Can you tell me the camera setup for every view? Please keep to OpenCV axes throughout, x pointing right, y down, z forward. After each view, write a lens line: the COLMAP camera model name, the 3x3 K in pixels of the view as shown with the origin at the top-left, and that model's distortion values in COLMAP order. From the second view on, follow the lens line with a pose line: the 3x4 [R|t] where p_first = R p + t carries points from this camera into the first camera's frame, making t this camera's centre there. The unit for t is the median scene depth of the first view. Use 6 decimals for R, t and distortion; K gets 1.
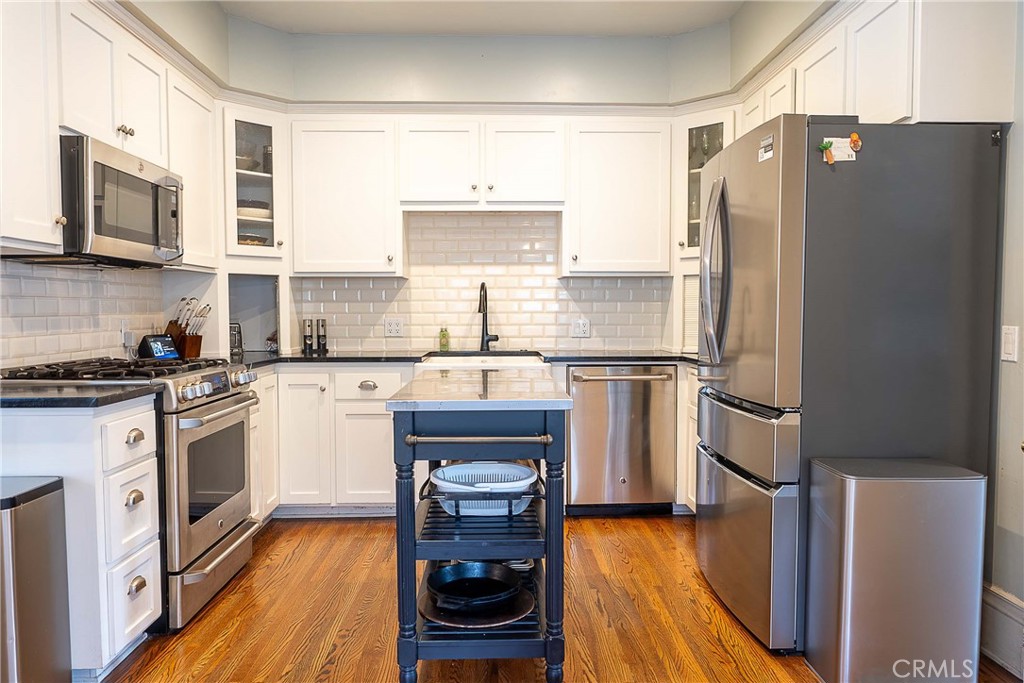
lens RADIAL K [[734.2, 0, 503.8], [0, 734.2, 343.8], [0, 0, 1]] dist [-0.003762, -0.003885]
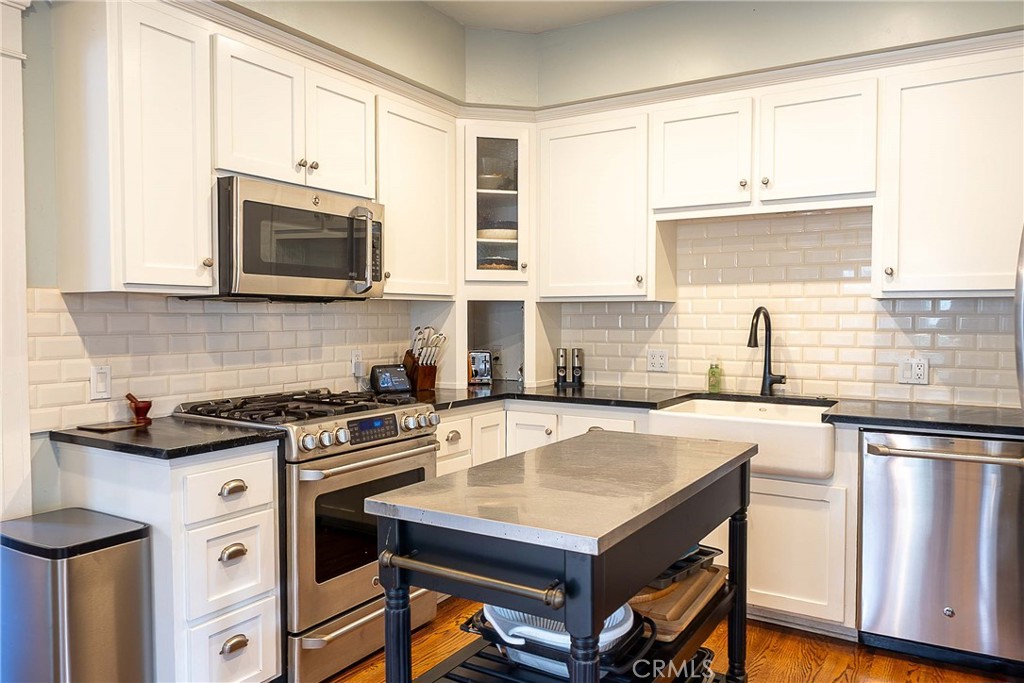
lens RADIAL K [[734.2, 0, 504.5], [0, 734.2, 340.0], [0, 0, 1]] dist [-0.003762, -0.003885]
pose [[0.836131, 0.019636, -0.548178, 0.184628], [-0.026669, 0.999632, -0.004869, -0.042138], [0.547881, 0.018691, 0.836347, 0.238003]]
